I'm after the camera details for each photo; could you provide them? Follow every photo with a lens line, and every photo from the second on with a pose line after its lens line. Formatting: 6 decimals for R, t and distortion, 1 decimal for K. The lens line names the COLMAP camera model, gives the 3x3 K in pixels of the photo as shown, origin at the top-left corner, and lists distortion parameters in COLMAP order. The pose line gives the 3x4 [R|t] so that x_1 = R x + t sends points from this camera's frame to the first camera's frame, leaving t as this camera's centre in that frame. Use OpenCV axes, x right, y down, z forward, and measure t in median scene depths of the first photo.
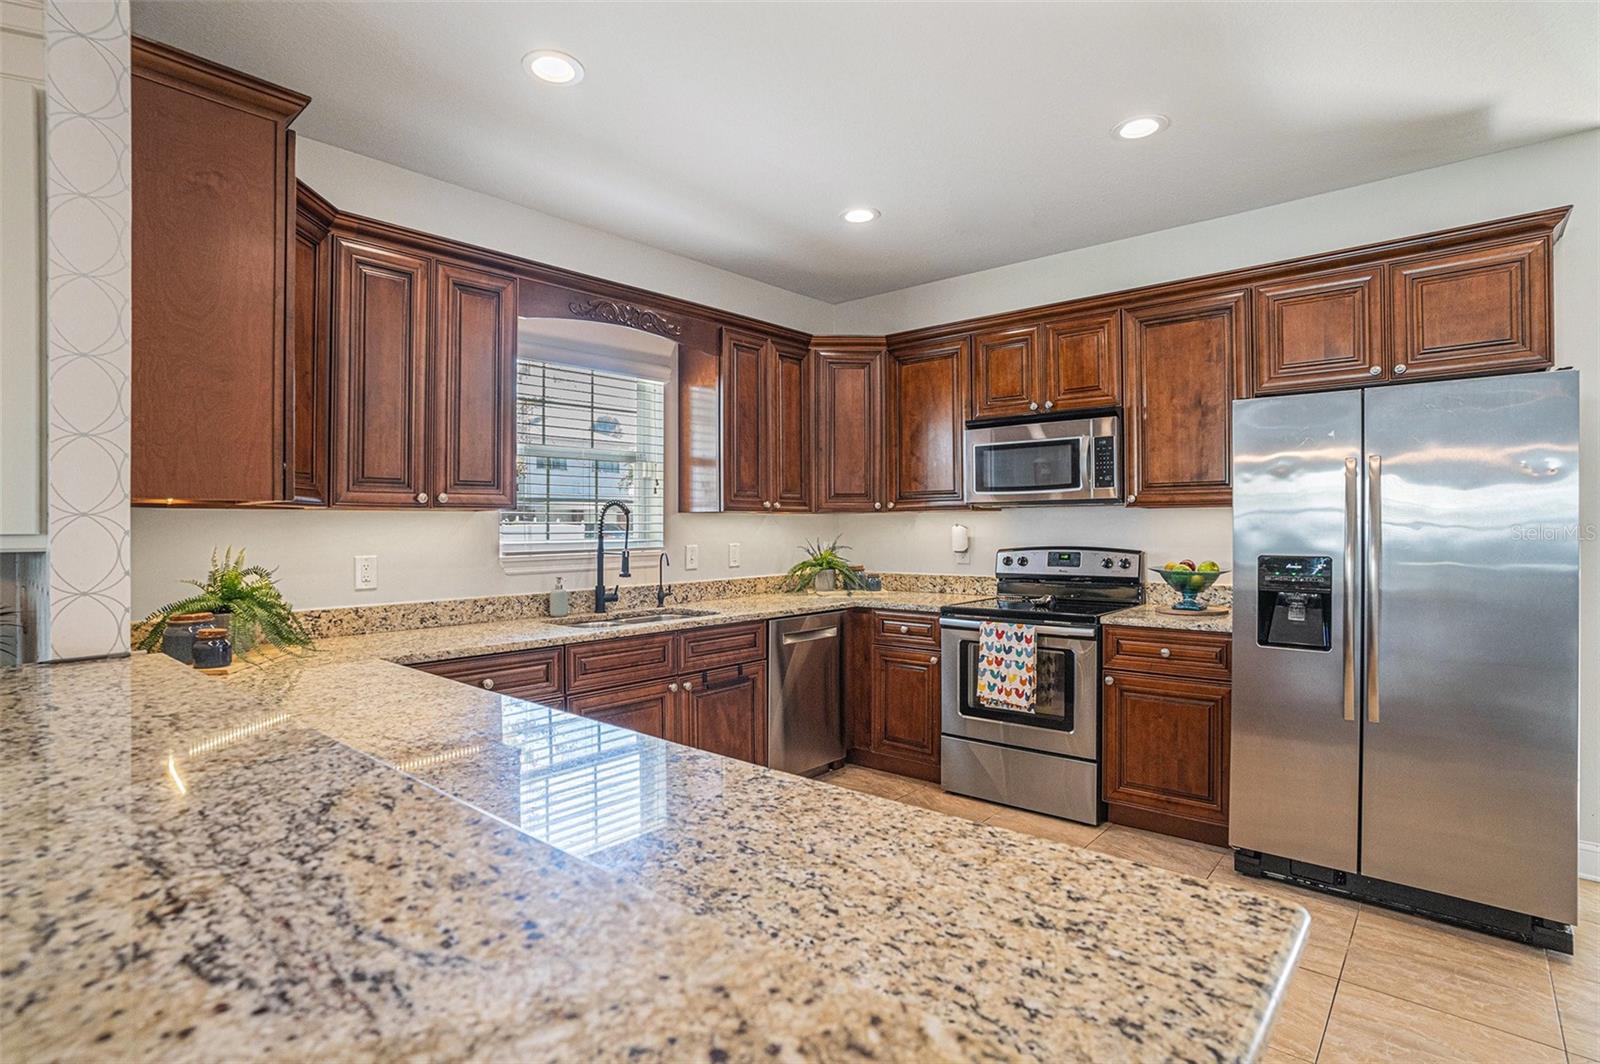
lens RADIAL K [[802.4, 0, 796.6], [0, 802.4, 544.3], [0, 0, 1]] dist [-0.060707, 0.023211]
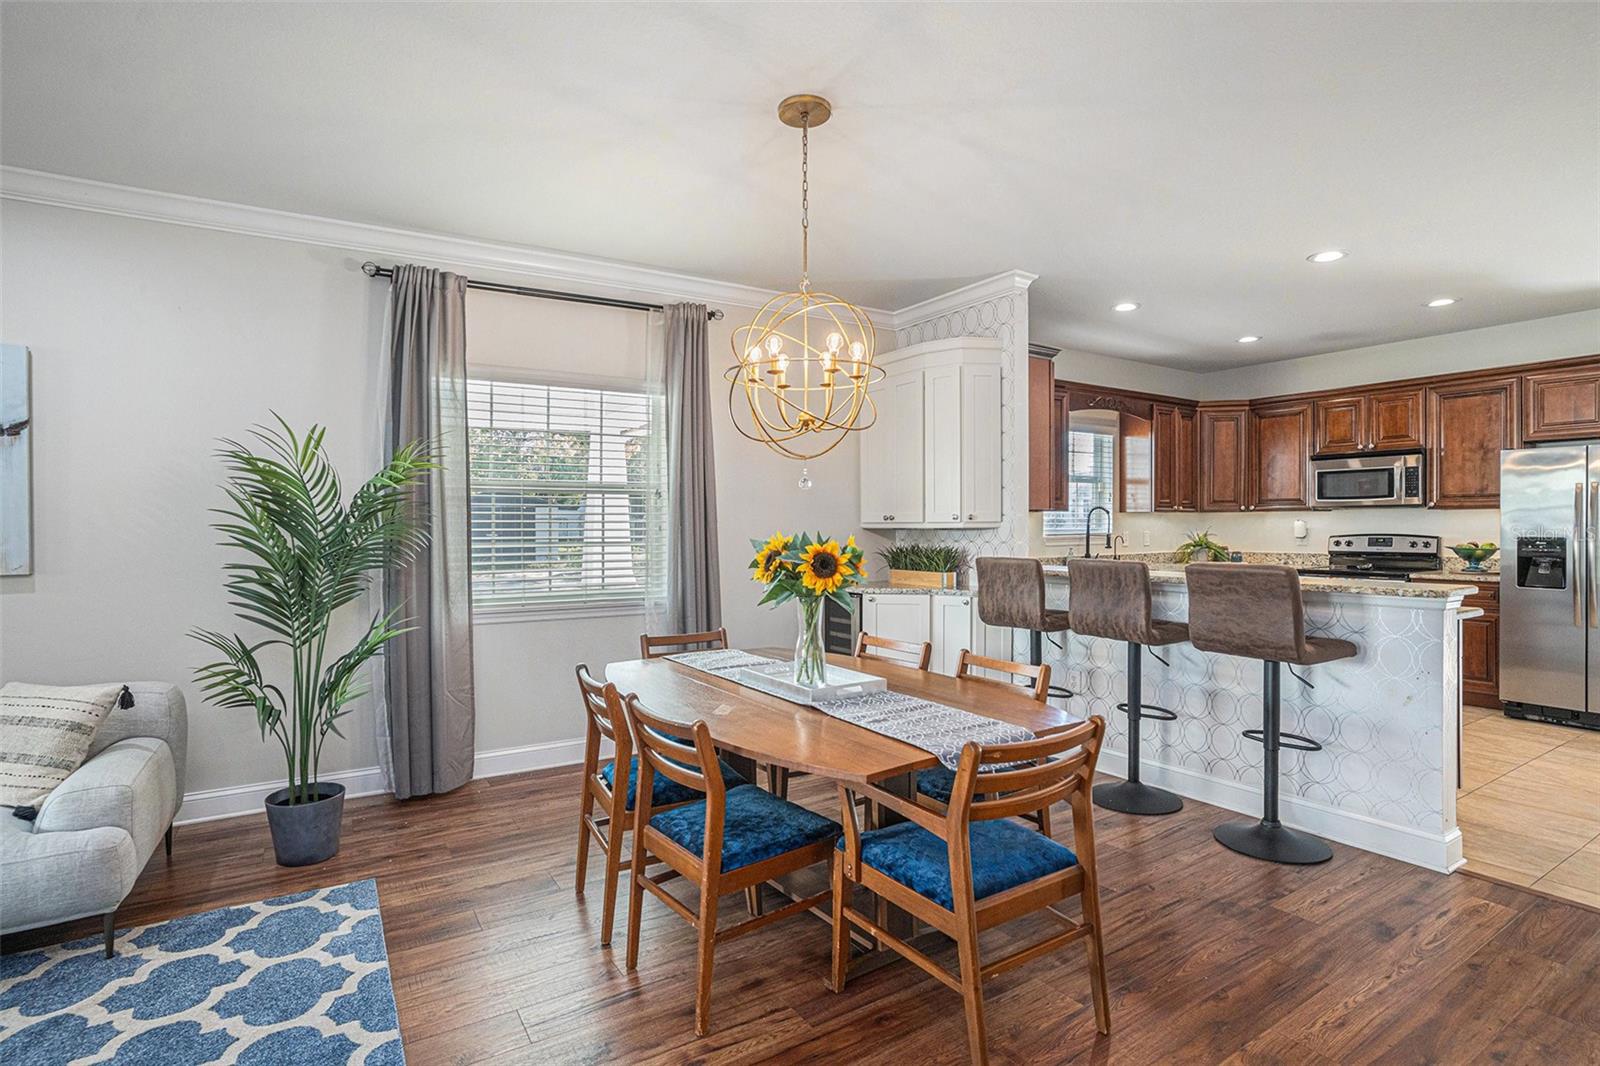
lens RADIAL K [[802.4, 0, 765.8], [0, 802.4, 532.7], [0, 0, 1]] dist [-0.060707, 0.023211]
pose [[0.957482, 0.006256, -0.288424, -0.430722], [-0.008722, 0.999936, -0.007267, 0.025224], [0.288360, 0.009473, 0.957475, -0.926613]]
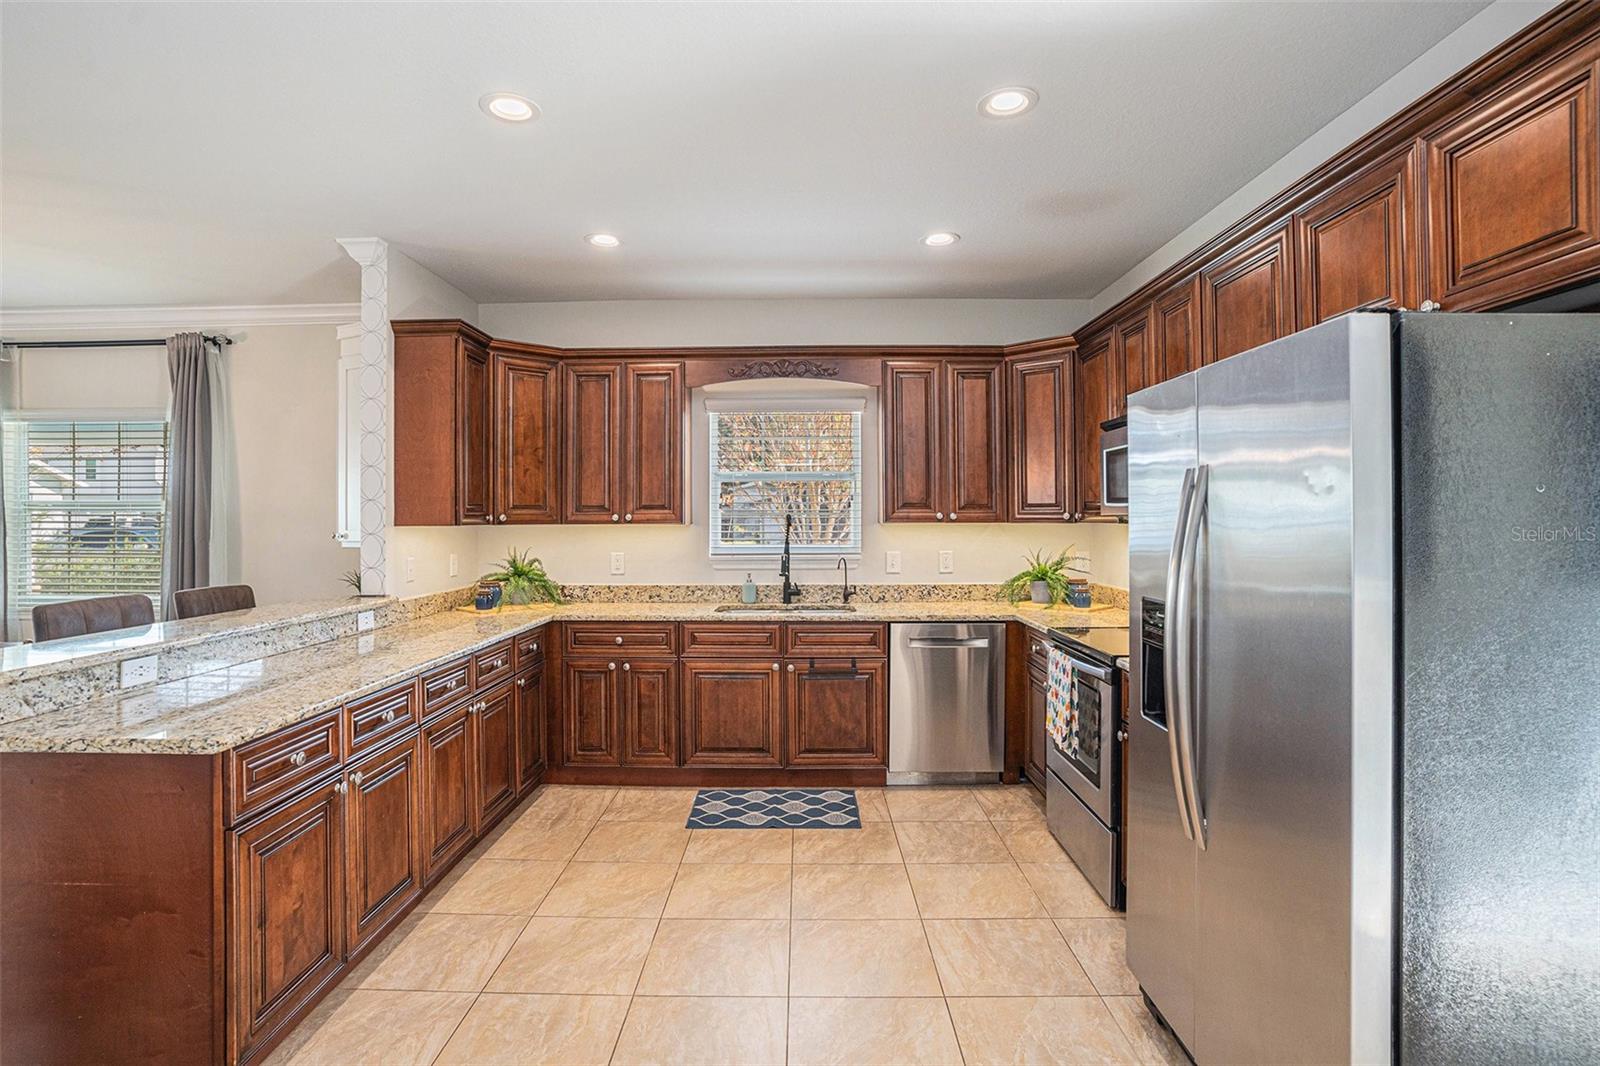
lens RADIAL K [[802.4, 0, 796.3], [0, 802.4, 510.3], [0, 0, 1]] dist [-0.060707, 0.023211]
pose [[0.649922, -0.003493, -0.759993, 0.740172], [-0.018513, 0.999620, -0.020426, -0.036486], [0.759775, 0.027345, 0.649610, 0.189476]]
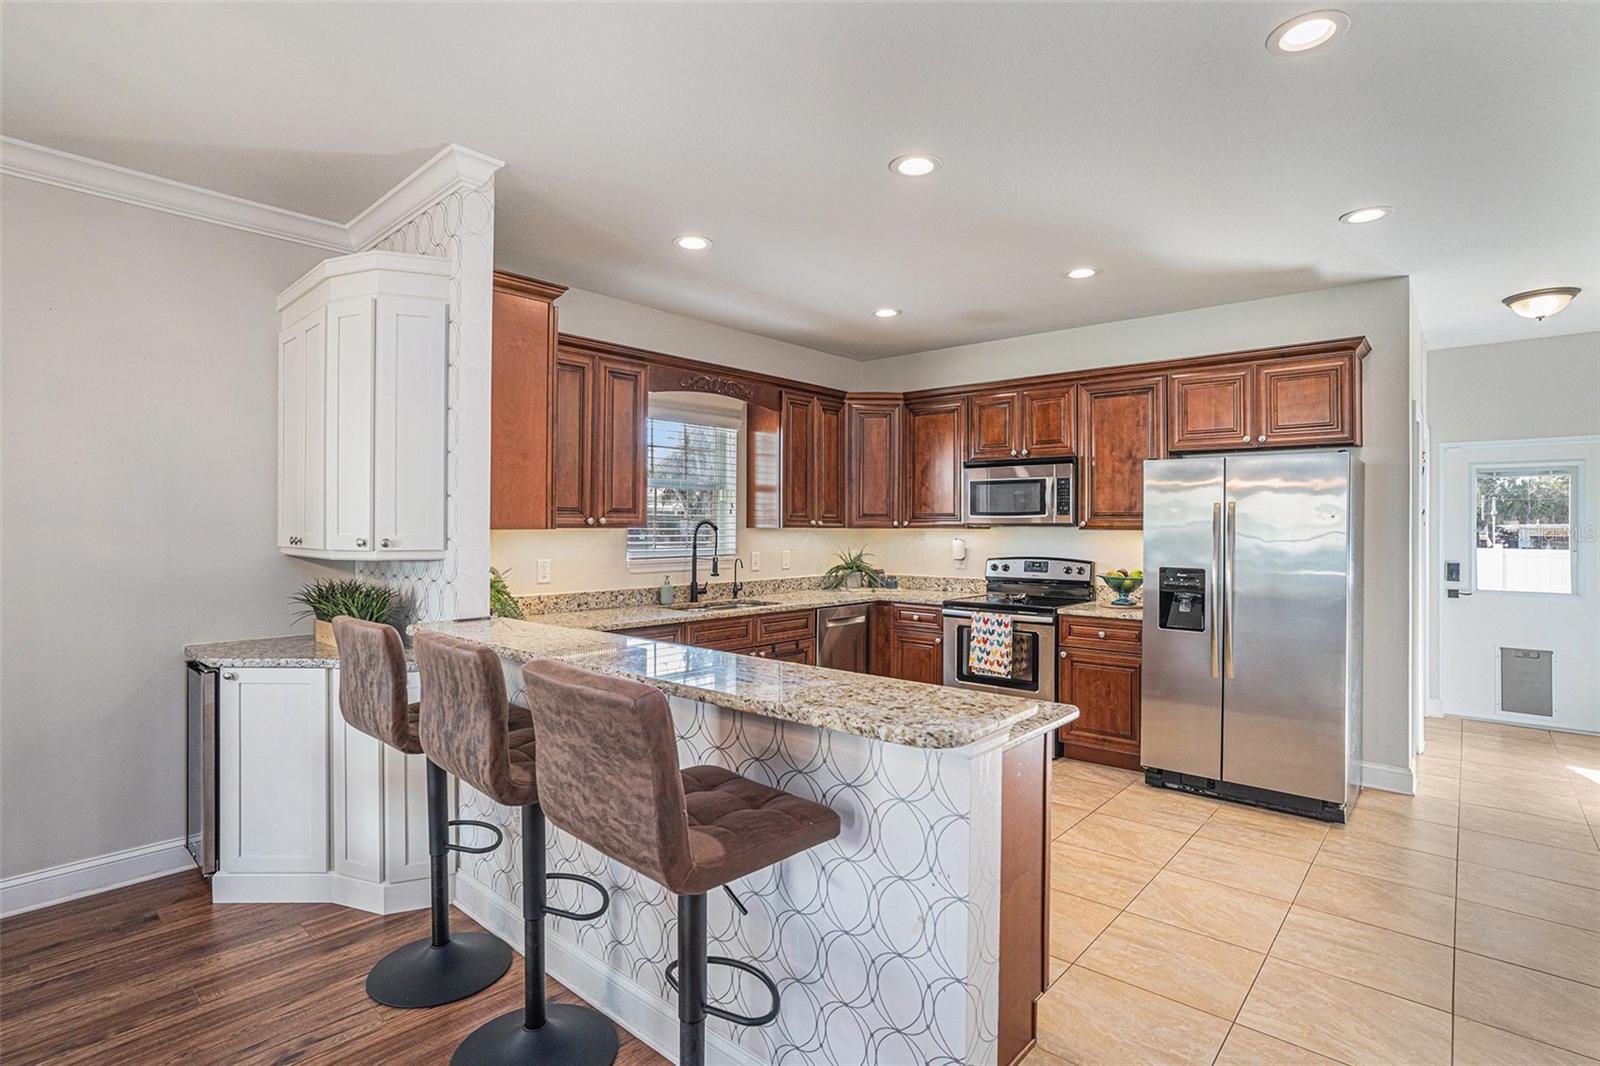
lens RADIAL K [[802.4, 0, 801.2], [0, 802.4, 530.6], [0, 0, 1]] dist [-0.060707, 0.023211]
pose [[0.999921, 0.011857, 0.004121, -0.070947], [-0.011793, 0.999811, -0.015429, -0.017626], [-0.004303, 0.015379, 0.999872, -0.373082]]
